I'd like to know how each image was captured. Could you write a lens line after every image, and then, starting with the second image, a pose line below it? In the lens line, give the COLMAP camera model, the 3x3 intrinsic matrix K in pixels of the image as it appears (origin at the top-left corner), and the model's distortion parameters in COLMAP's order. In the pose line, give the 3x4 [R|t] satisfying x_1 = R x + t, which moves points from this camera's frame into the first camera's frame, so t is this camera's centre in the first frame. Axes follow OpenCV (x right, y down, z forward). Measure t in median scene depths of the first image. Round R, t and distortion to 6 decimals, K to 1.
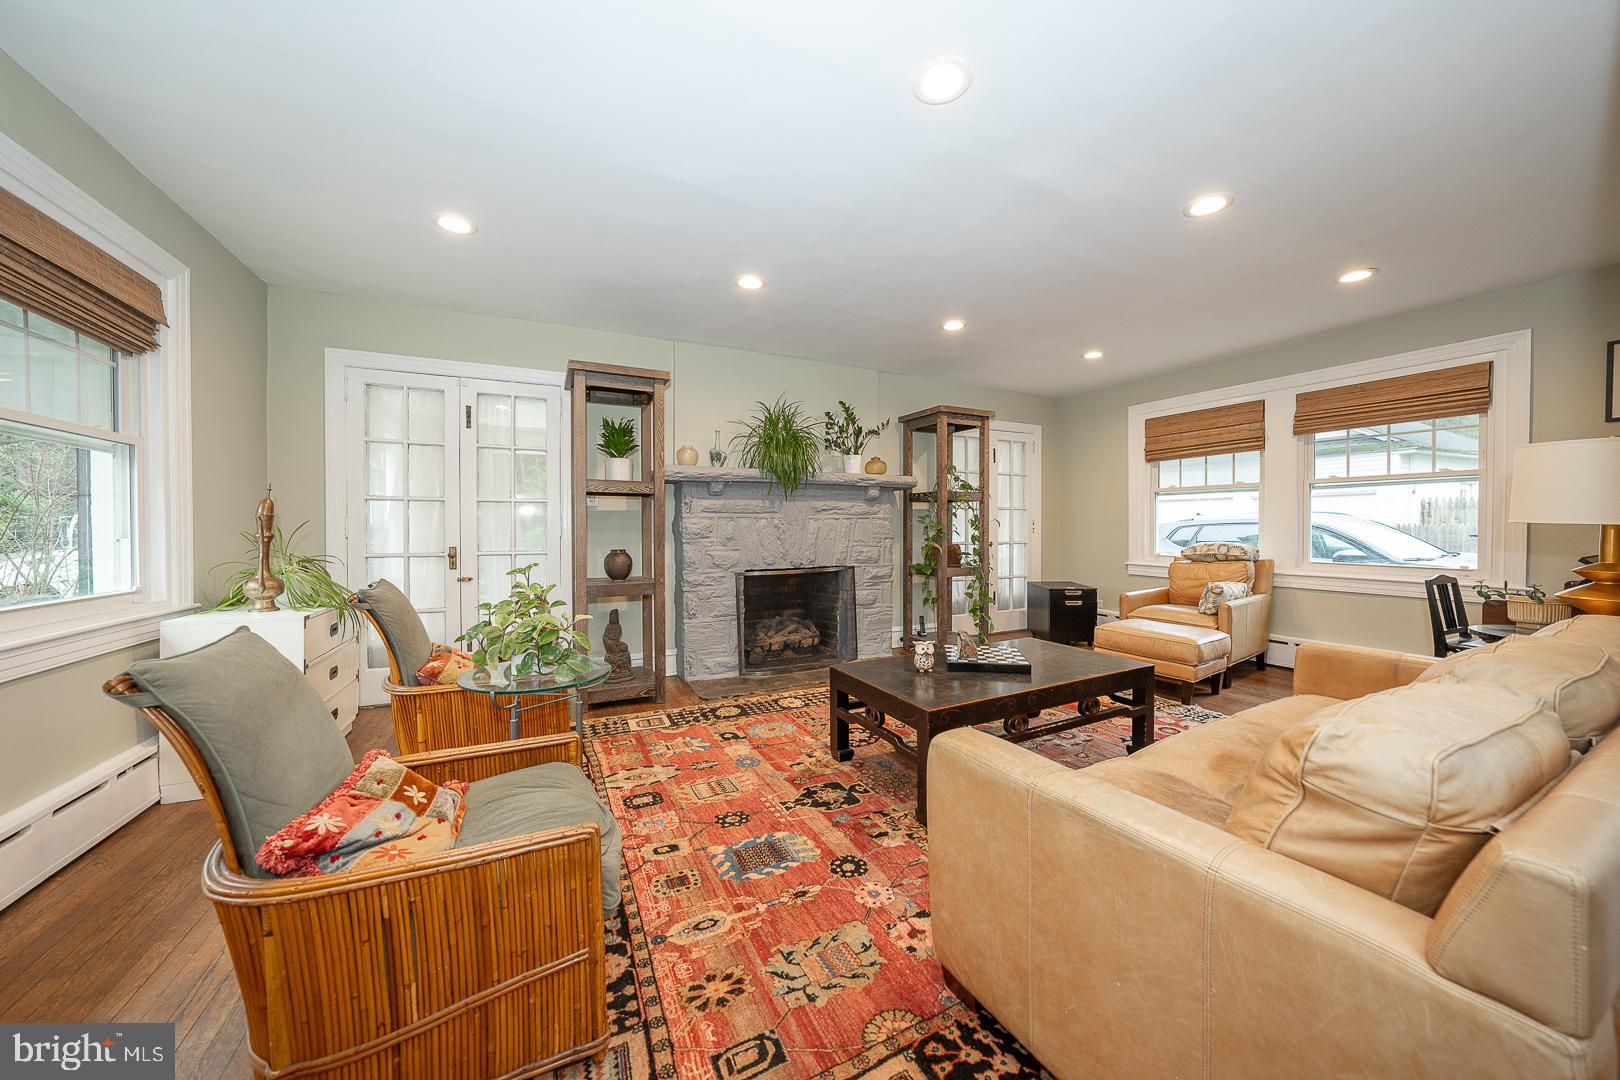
lens RADIAL K [[559.1, 0, 812.2], [0, 559.1, 543.1], [0, 0, 1]] dist [-0.019393, 0.000671]
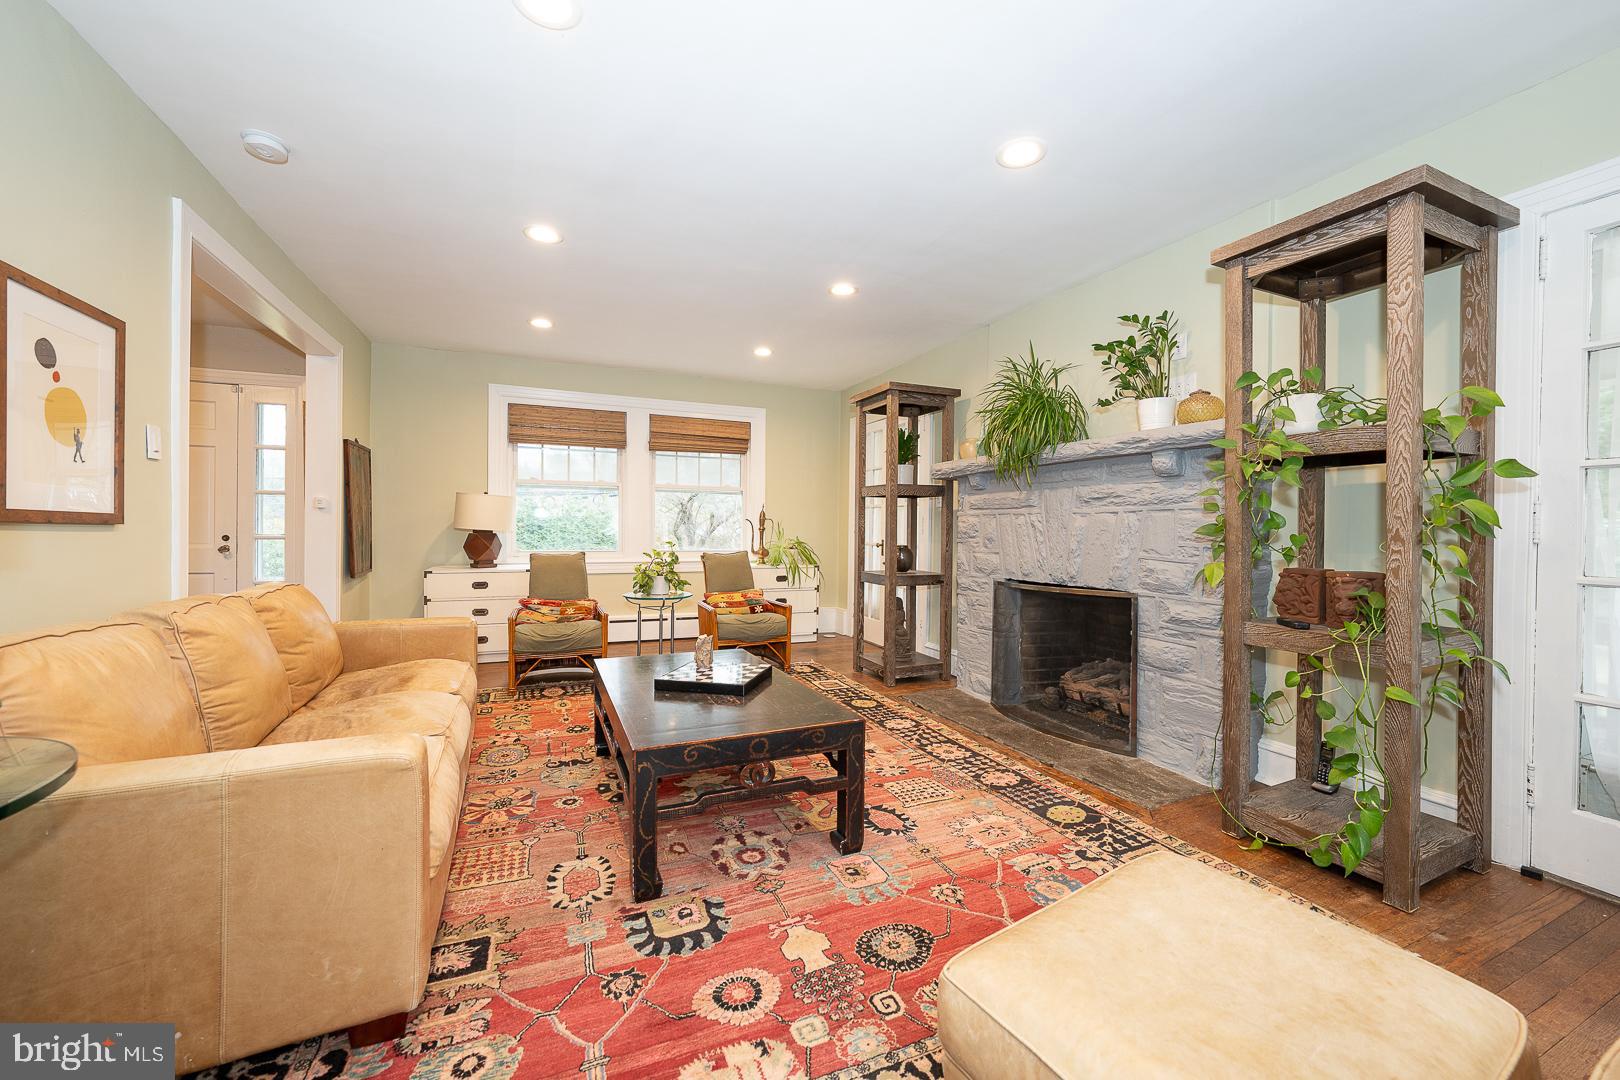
lens RADIAL K [[613.7, 0, 807.3], [0, 613.7, 536.8], [0, 0, 1]] dist [-0.010217, -0.000107]
pose [[-0.053711, 0.009590, -0.998510, 0.932593], [-0.043536, 0.998981, 0.011936, -0.012389], [0.997607, 0.044112, -0.053239, 0.899224]]
